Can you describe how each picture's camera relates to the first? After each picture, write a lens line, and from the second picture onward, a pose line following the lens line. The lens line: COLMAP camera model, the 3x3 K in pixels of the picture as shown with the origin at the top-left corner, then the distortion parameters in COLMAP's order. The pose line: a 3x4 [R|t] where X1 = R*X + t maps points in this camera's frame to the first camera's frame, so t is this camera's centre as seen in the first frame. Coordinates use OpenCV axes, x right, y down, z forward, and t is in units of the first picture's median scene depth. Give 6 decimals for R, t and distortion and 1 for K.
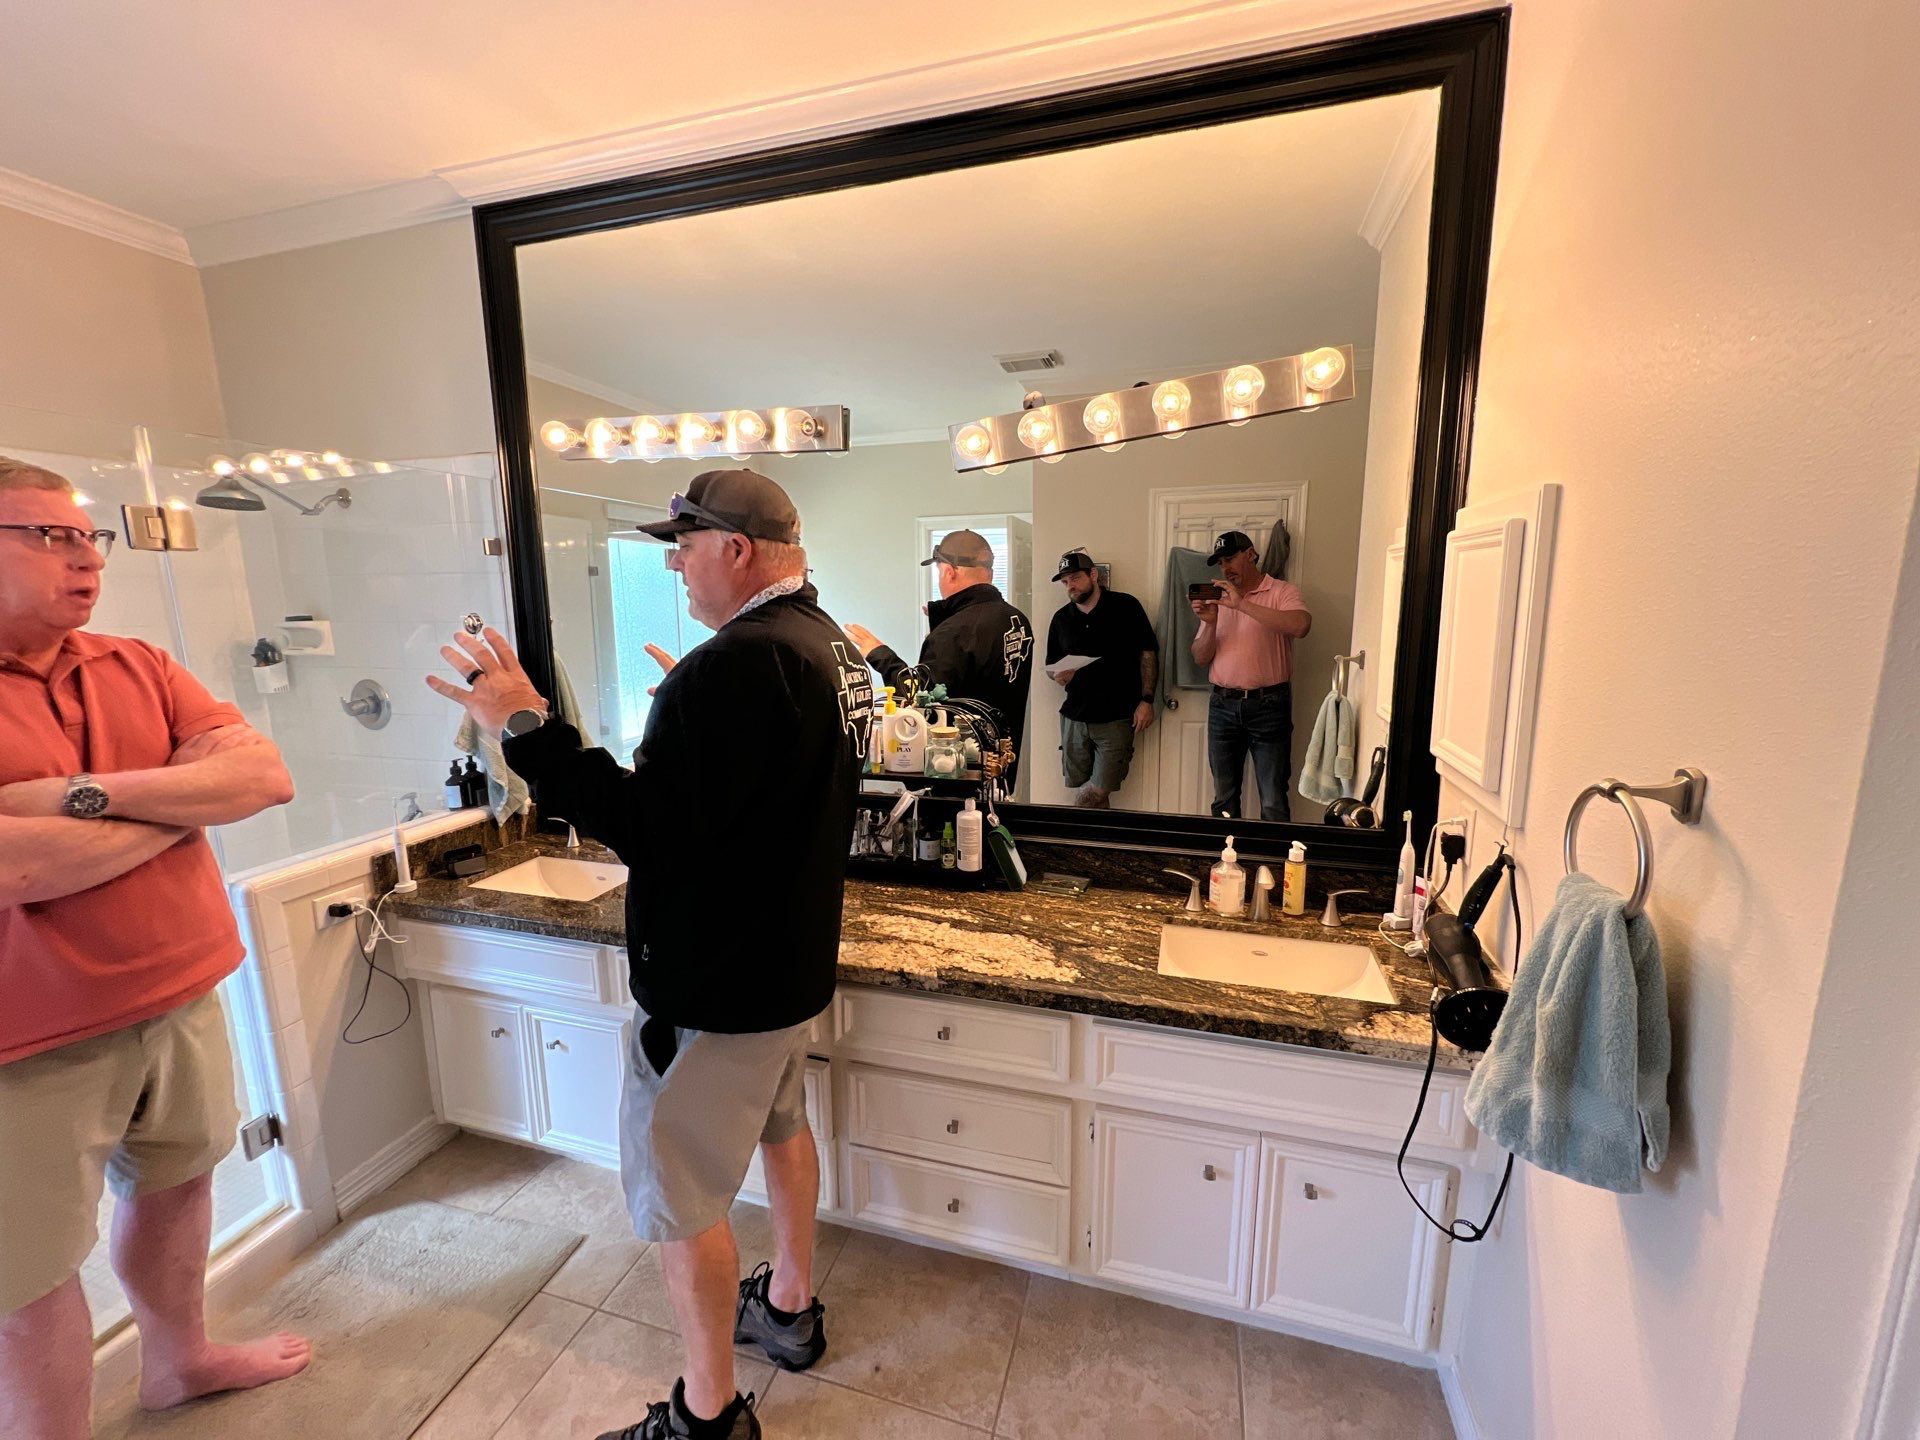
lens RADIAL K [[765.1, 0, 950.8], [0, 765.1, 719.0], [0, 0, 1]] dist [-0.003909, 0.000625]
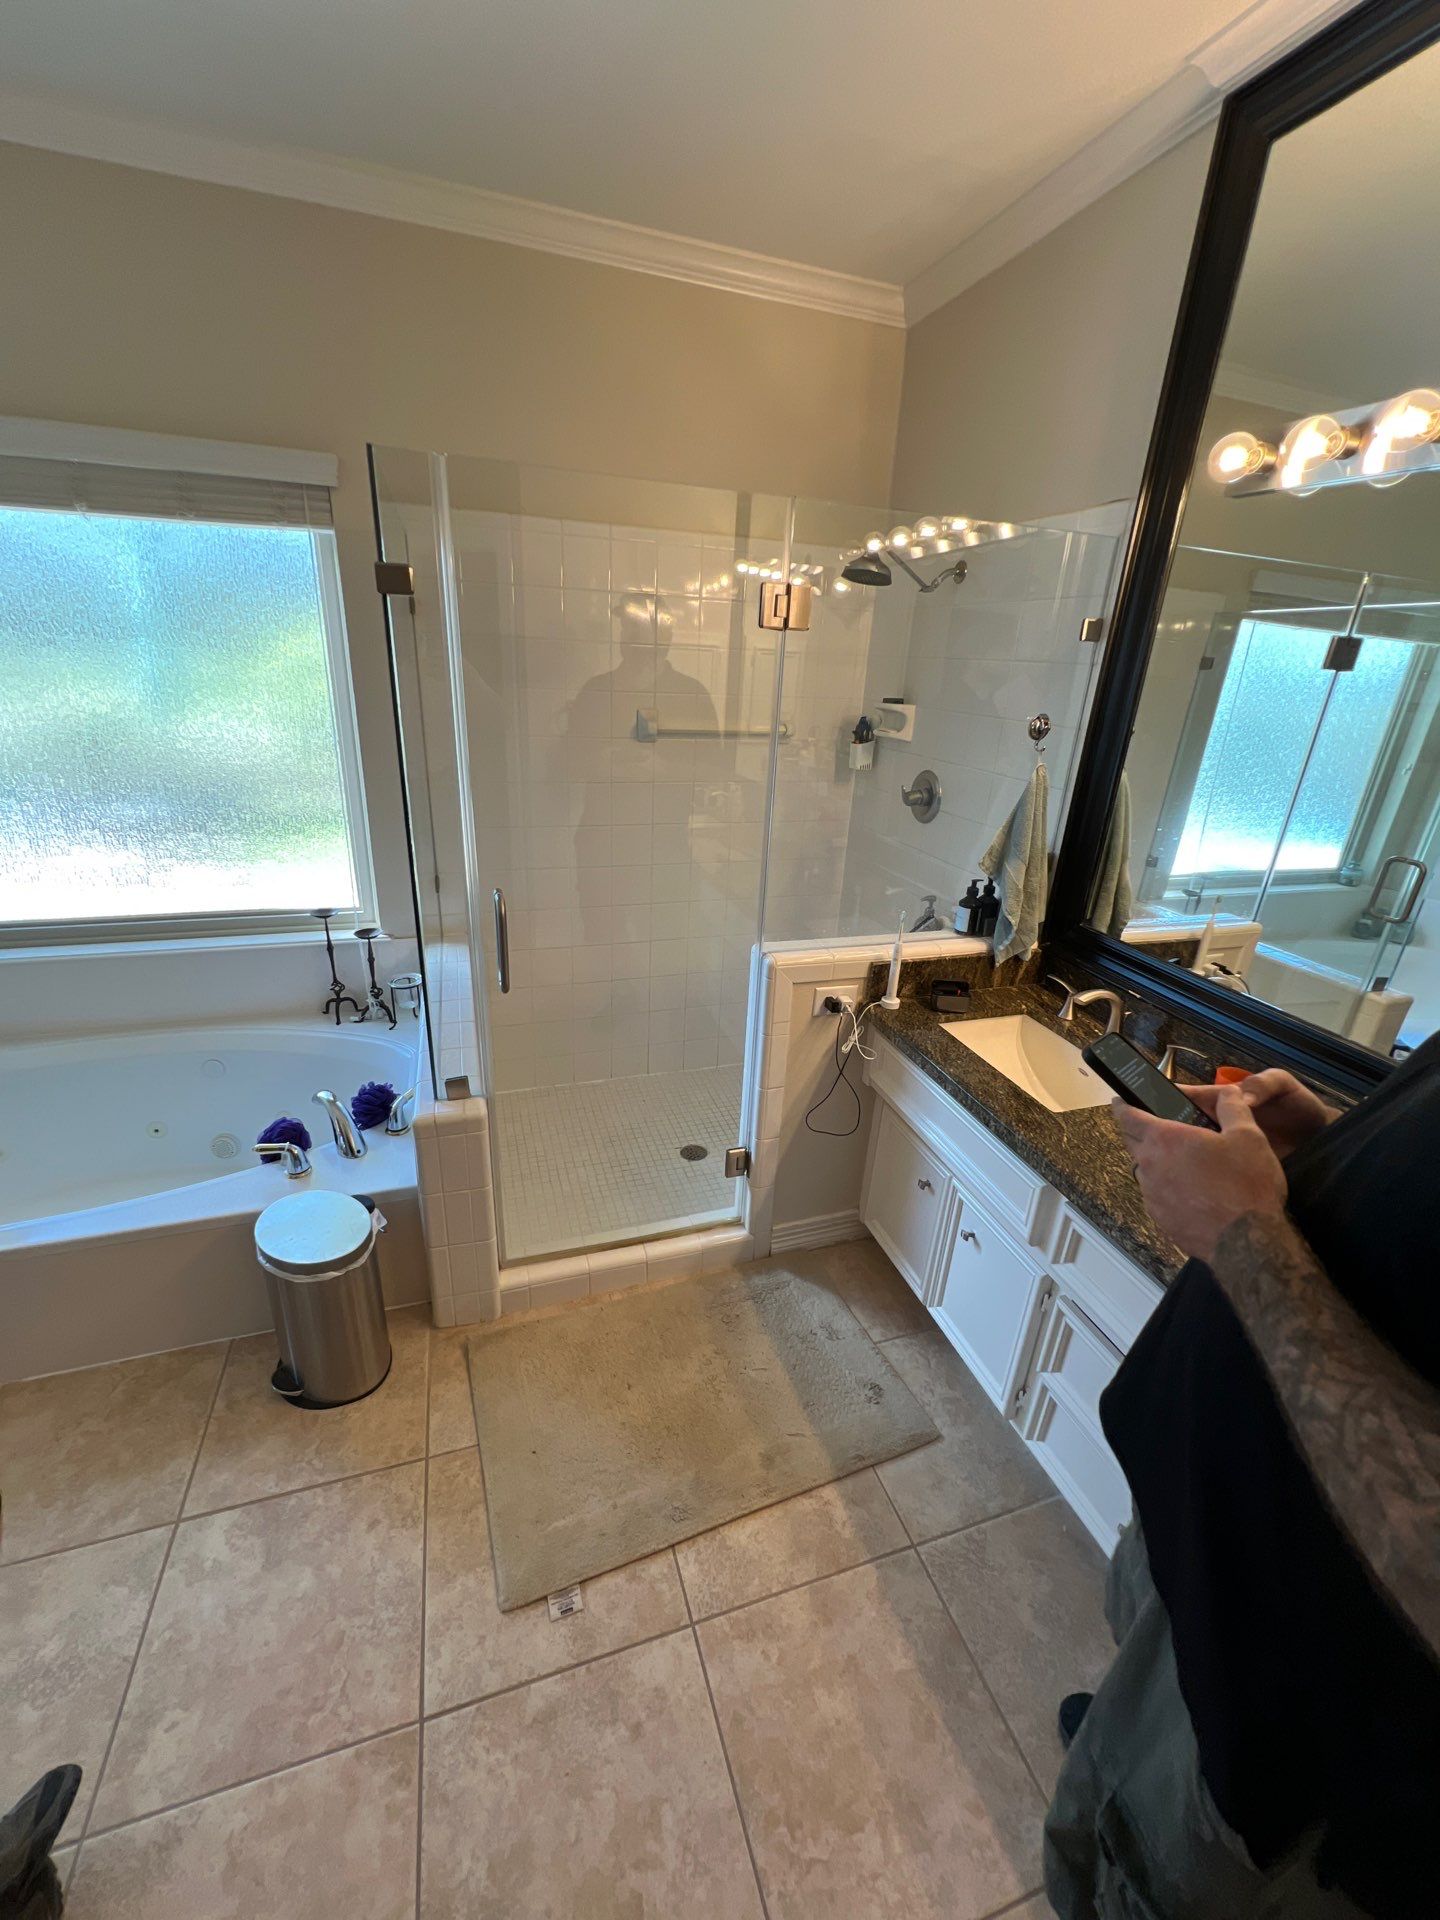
lens RADIAL K [[765.1, 0, 718.2], [0, 765.1, 960.5], [0, 0, 1]] dist [-0.003909, 0.000625]
pose [[0.571518, 0.337500, -0.747971, -0.117339], [-0.191546, 0.941193, 0.278327, -0.050598], [0.797921, -0.015798, 0.602555, 0.215880]]
